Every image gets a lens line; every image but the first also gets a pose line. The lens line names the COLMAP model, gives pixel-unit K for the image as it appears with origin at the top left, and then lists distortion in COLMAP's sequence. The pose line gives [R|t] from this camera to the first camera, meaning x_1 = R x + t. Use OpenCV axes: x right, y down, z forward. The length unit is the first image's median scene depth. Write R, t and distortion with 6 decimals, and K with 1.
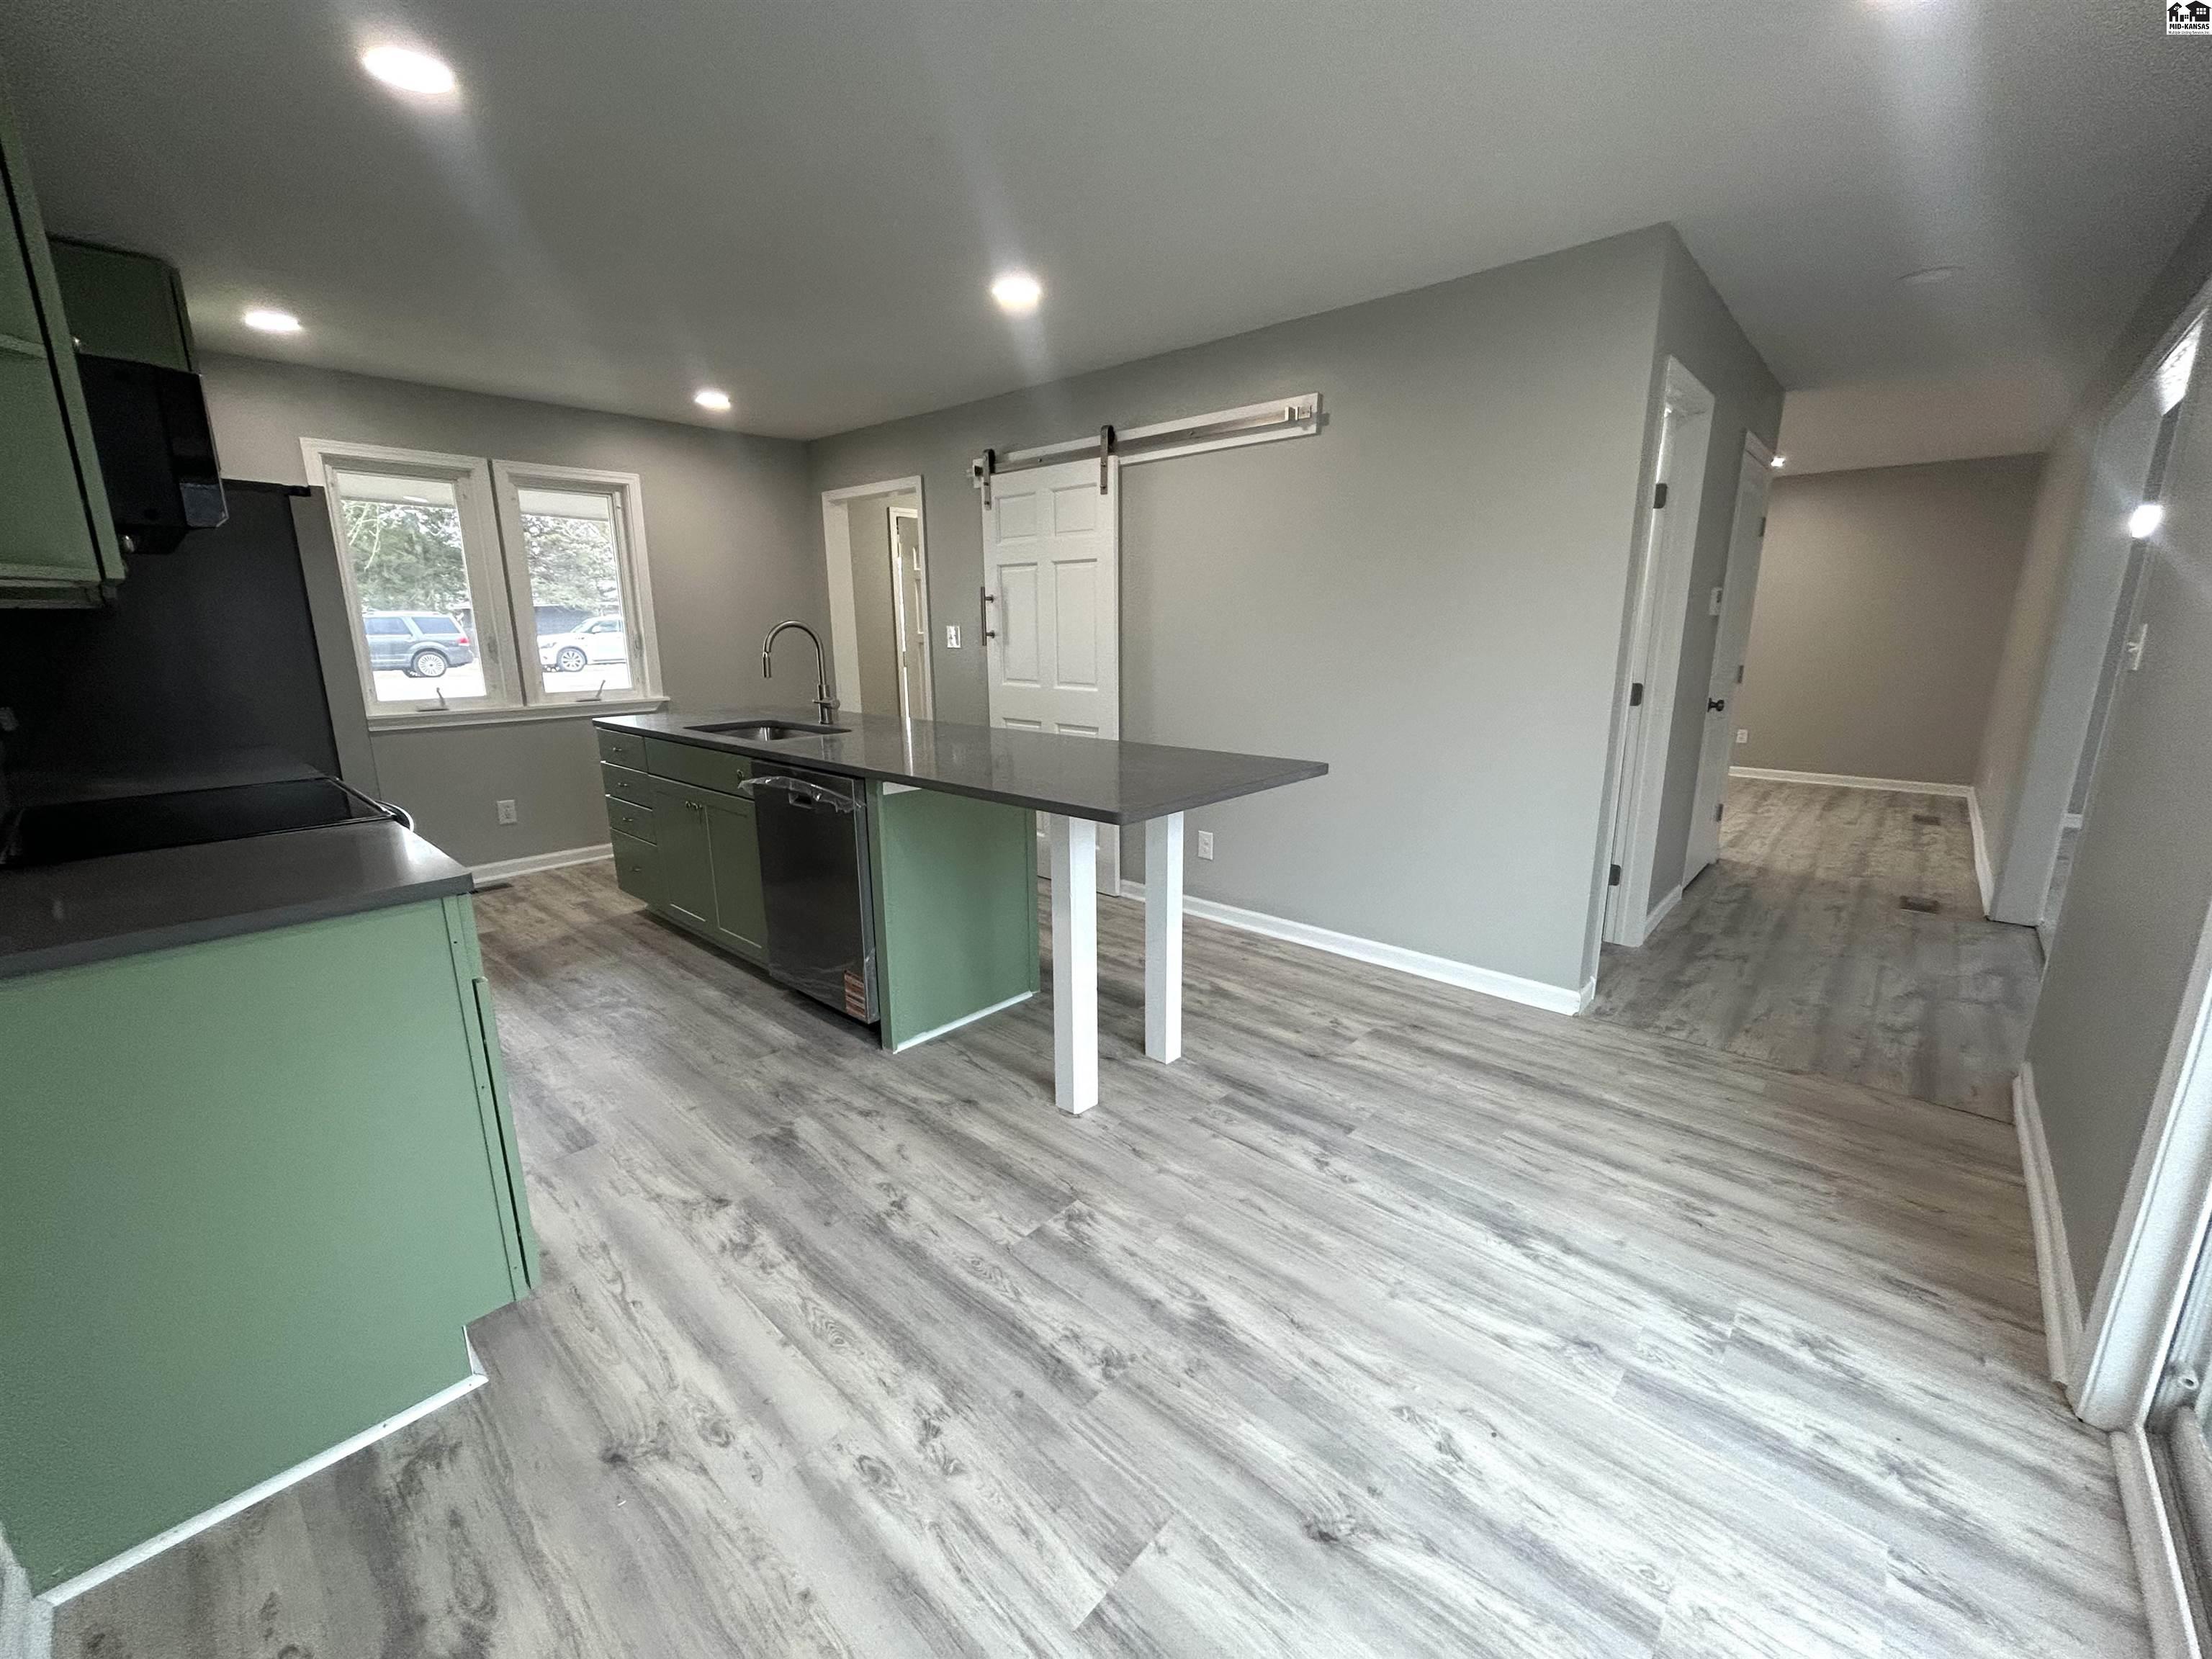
lens RADIAL K [[894.2, 0, 1108.8], [0, 894.2, 829.3], [0, 0, 1]] dist [0.000427, 0.000367]
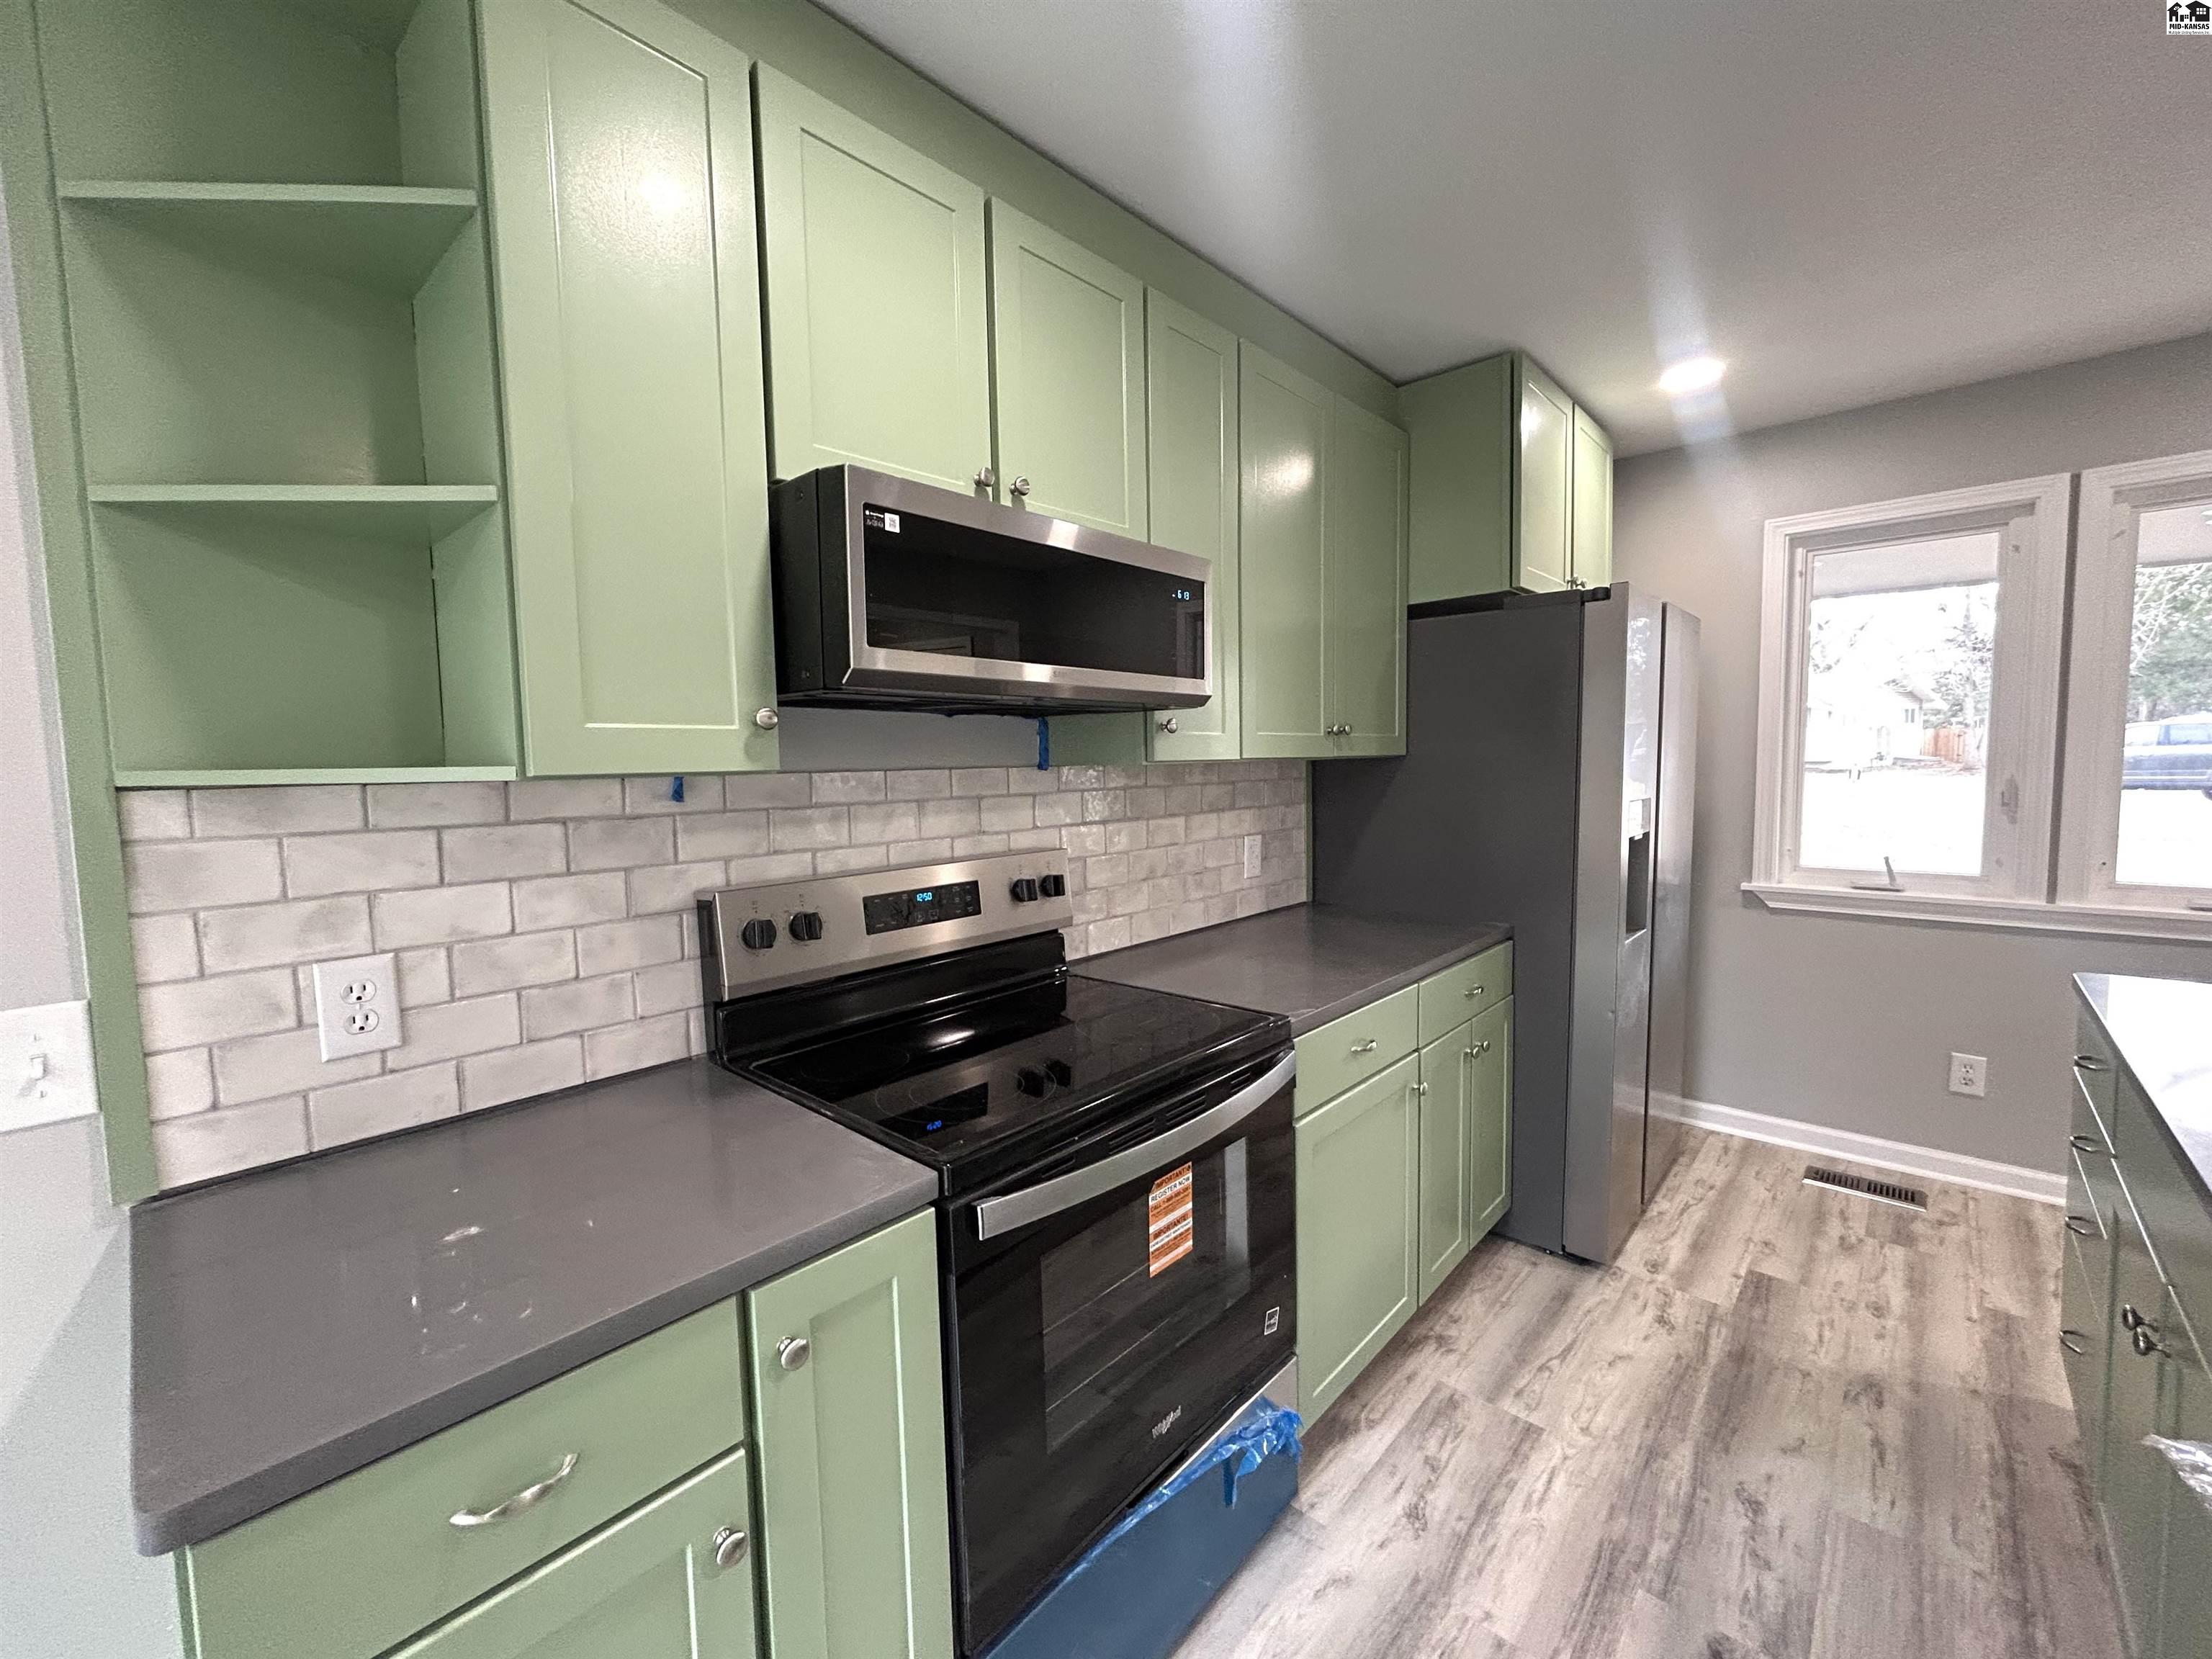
lens RADIAL K [[890.1, 0, 1108.3], [0, 890.1, 826.6], [0, 0, 1]] dist [-0.001498, 0.000192]
pose [[-0.003281, 0.083205, -0.996527, -0.211597], [-0.202696, 0.975791, 0.082141, -0.217493], [0.979236, 0.202261, 0.013664, 0.805718]]
